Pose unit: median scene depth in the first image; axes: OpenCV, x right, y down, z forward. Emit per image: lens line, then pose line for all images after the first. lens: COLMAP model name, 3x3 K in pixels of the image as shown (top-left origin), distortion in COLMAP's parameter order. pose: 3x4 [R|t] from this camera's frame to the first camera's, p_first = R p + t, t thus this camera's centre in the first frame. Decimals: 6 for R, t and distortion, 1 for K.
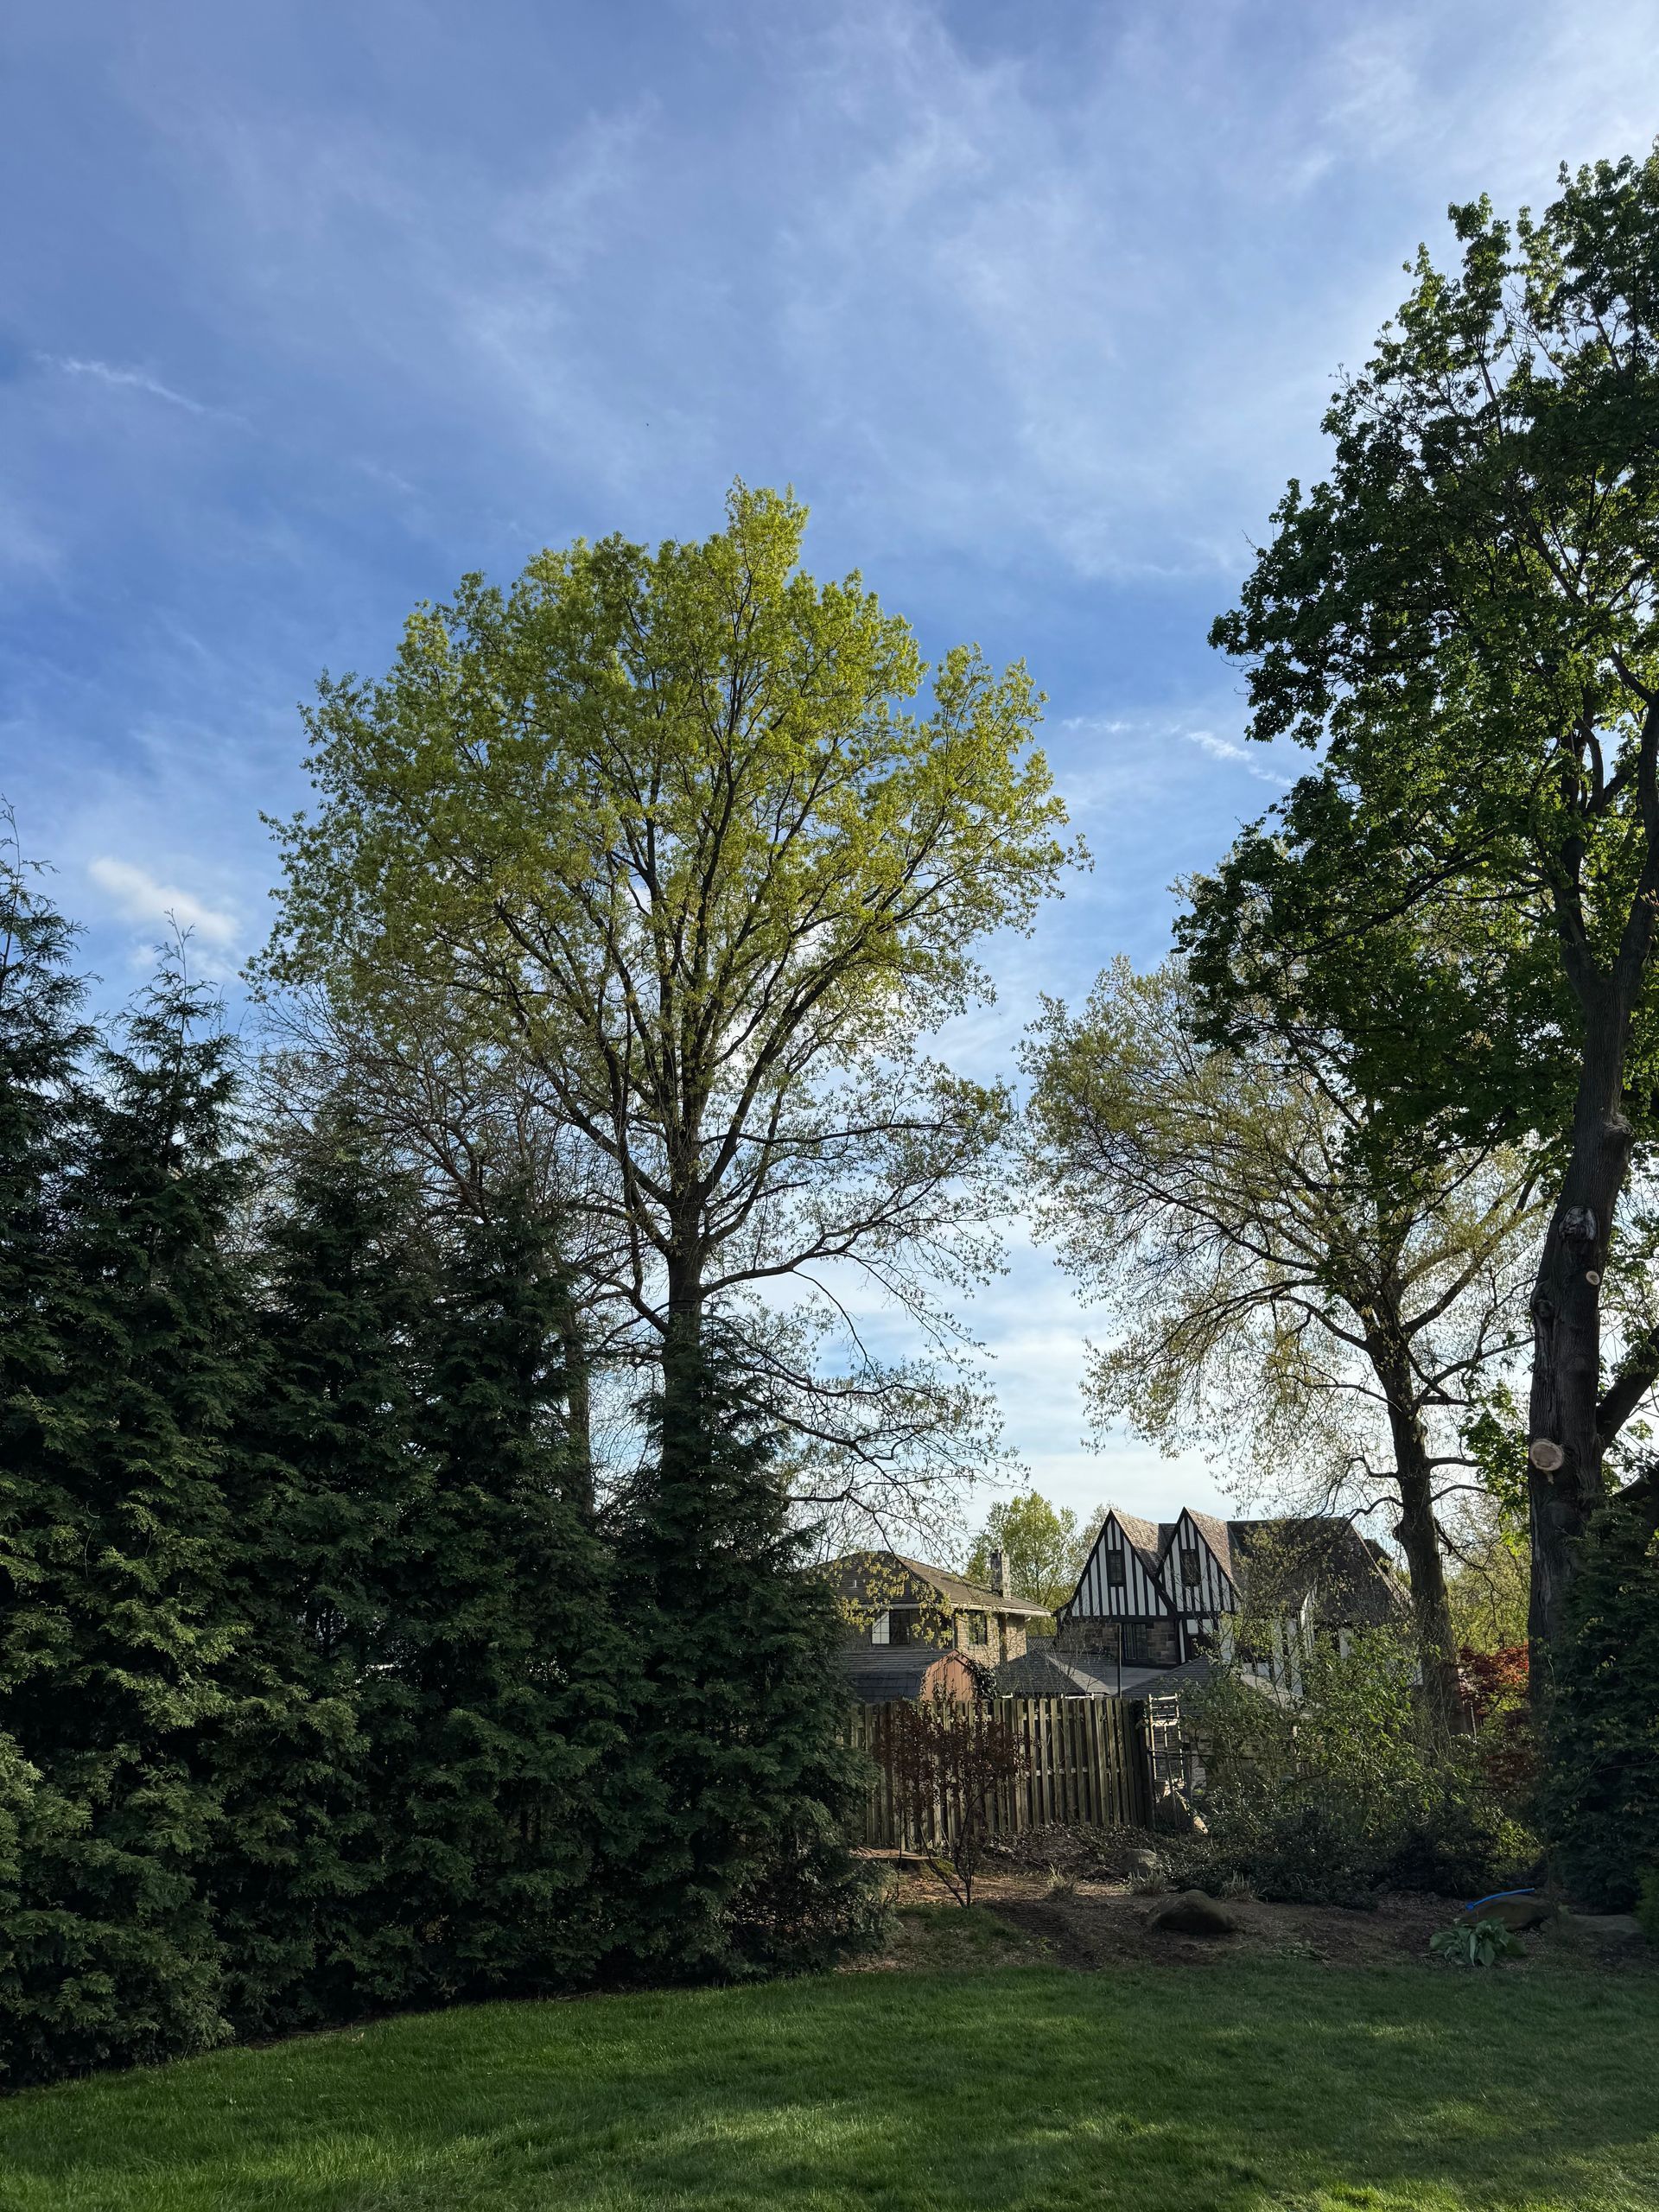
lens RADIAL K [[1556.8, 0, 829.5], [0, 1556.8, 1106.0], [0, 0, 1]] dist [0.003303, -0.004760]
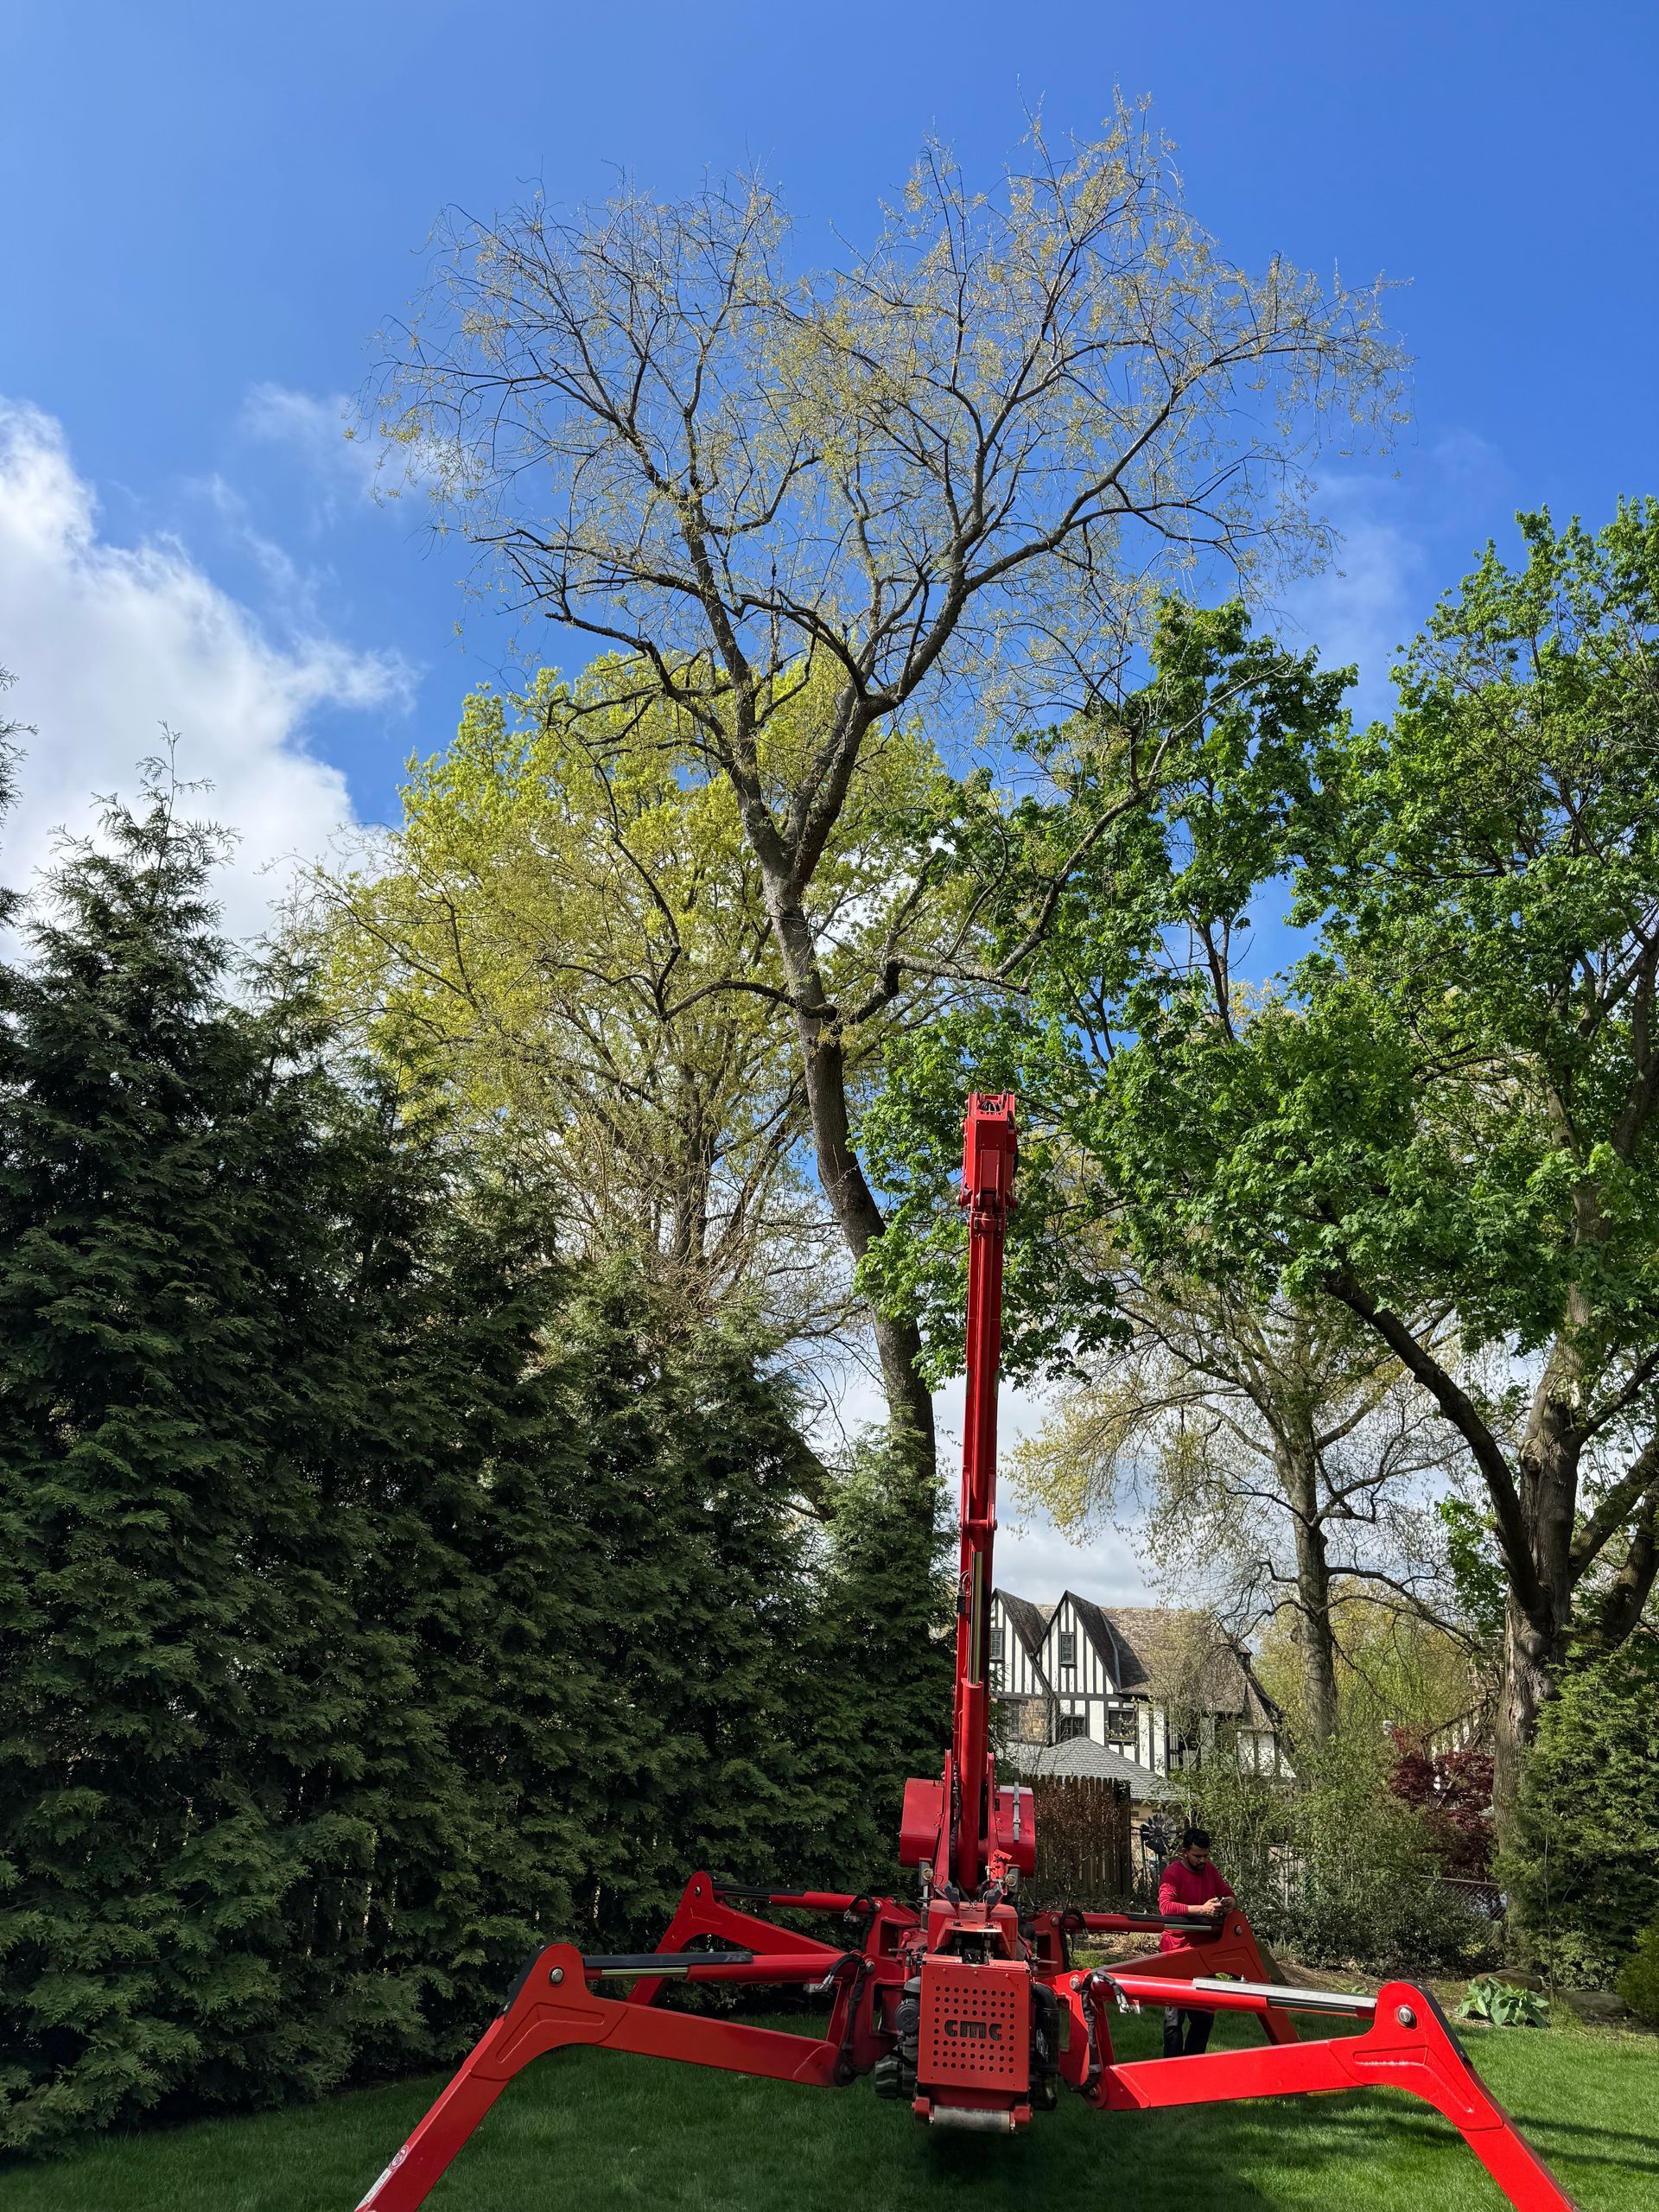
lens RADIAL K [[1556.8, 0, 829.5], [0, 1556.8, 1106.0], [0, 0, 1]] dist [0.003303, -0.004760]
pose [[0.990890, 0.099955, 0.090252, -0.084235], [-0.096993, 0.994610, -0.036642, -0.018231], [-0.093428, 0.027555, 0.995245, -0.051185]]
